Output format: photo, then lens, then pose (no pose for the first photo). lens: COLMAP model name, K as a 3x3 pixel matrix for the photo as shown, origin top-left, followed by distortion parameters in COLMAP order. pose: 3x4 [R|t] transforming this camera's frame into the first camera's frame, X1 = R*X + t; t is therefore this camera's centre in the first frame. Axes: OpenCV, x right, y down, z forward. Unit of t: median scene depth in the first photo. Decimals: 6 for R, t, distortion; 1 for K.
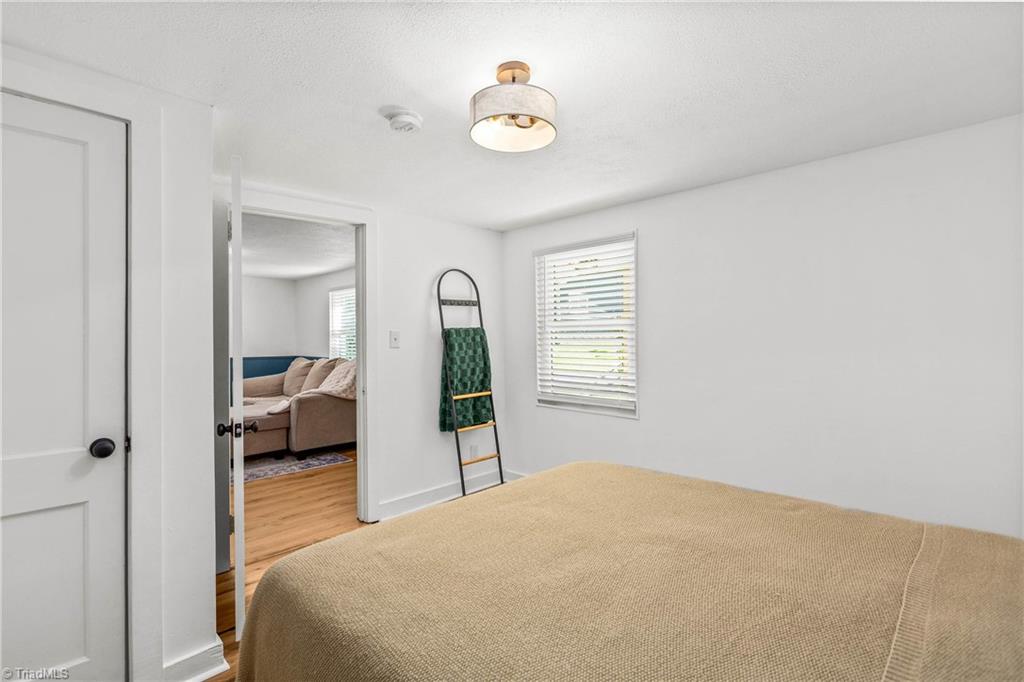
lens RADIAL K [[479.1, 0, 512.0], [0, 479.1, 341.0], [0, 0, 1]] dist [-0.002326, -0.000569]
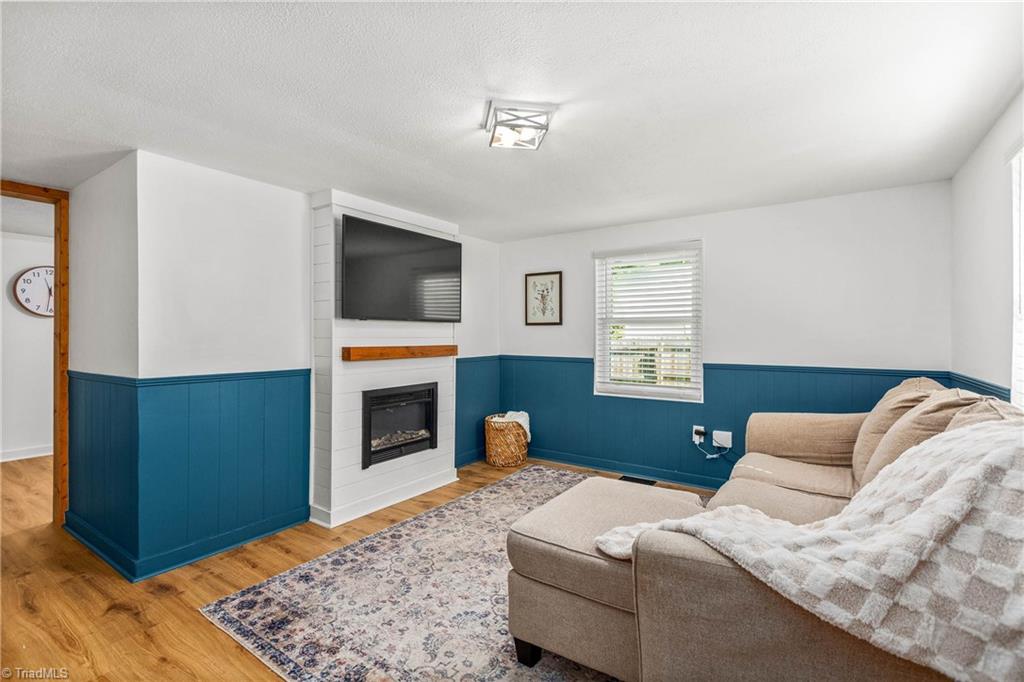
lens RADIAL K [[465.0, 0, 512.0], [0, 465.0, 341.0], [0, 0, 1]] dist [0.002325, 0.000257]
pose [[0.189434, 0.010905, -0.981833, -0.196926], [-0.003923, 0.999939, 0.010349, 0.004847], [0.981886, 0.001892, 0.189465, 0.834975]]
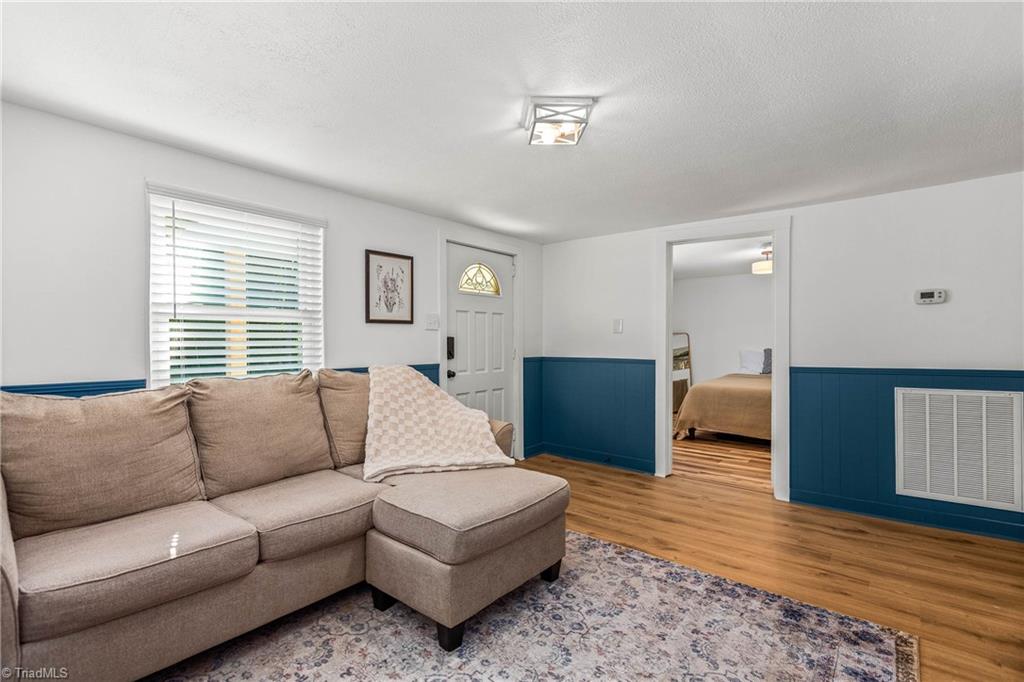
lens RADIAL K [[465.0, 0, 512.0], [0, 465.0, 341.0], [0, 0, 1]] dist [0.002325, 0.000257]
pose [[-0.100819, 0.005511, 0.994890, -0.973147], [0.005841, 0.999971, -0.004947, 0.013565], [-0.994888, 0.005313, -0.100848, 0.992484]]
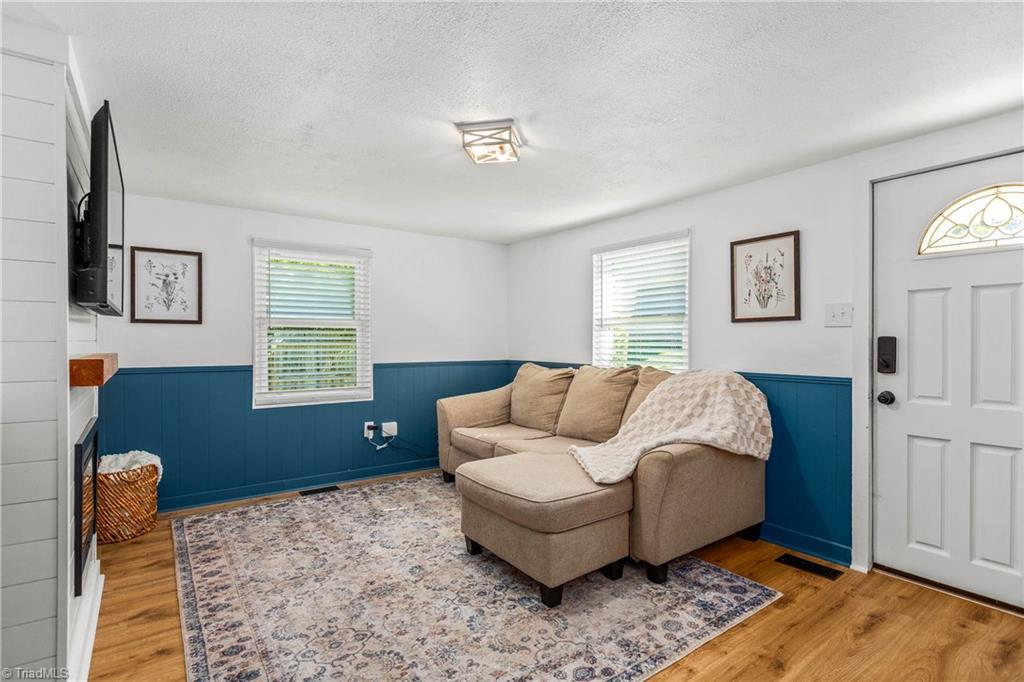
lens RADIAL K [[495.9, 0, 502.2], [0, 495.9, 341.1], [0, 0, 1]] dist [-0.001890, -0.000201]
pose [[0.987066, 0.001172, -0.160311, -0.499392], [-0.001122, 0.999999, 0.000407, 0.007022], [0.160311, -0.000222, 0.987067, 0.467590]]
